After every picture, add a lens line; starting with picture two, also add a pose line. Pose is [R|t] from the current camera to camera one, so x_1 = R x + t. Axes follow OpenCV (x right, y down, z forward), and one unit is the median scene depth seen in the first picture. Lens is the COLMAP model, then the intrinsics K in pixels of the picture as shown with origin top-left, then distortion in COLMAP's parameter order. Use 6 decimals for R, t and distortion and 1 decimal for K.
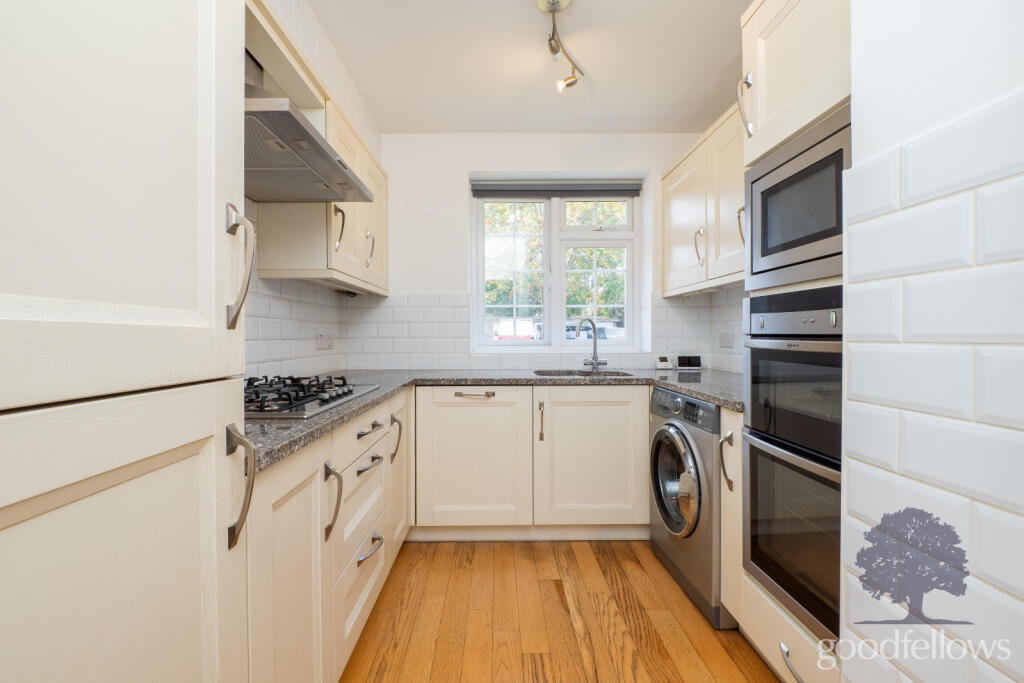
lens RADIAL K [[429.0, 0, 512.0], [0, 429.0, 341.5], [0, 0, 1]] dist [0.000441, -0.000069]
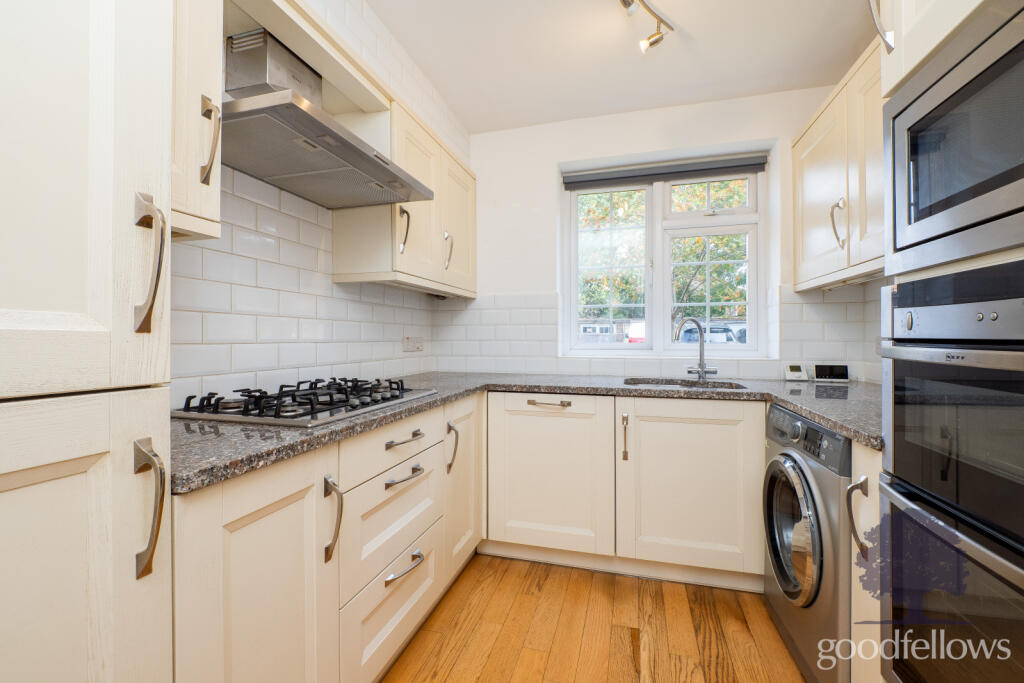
lens RADIAL K [[432.9, 0, 511.4], [0, 432.9, 340.3], [0, 0, 1]] dist [-0.007946, -0.000442]
pose [[0.959831, 0.003725, -0.280553, 0.096873], [-0.005992, 0.999956, -0.007226, -0.003209], [0.280514, 0.008617, 0.959811, 0.100821]]
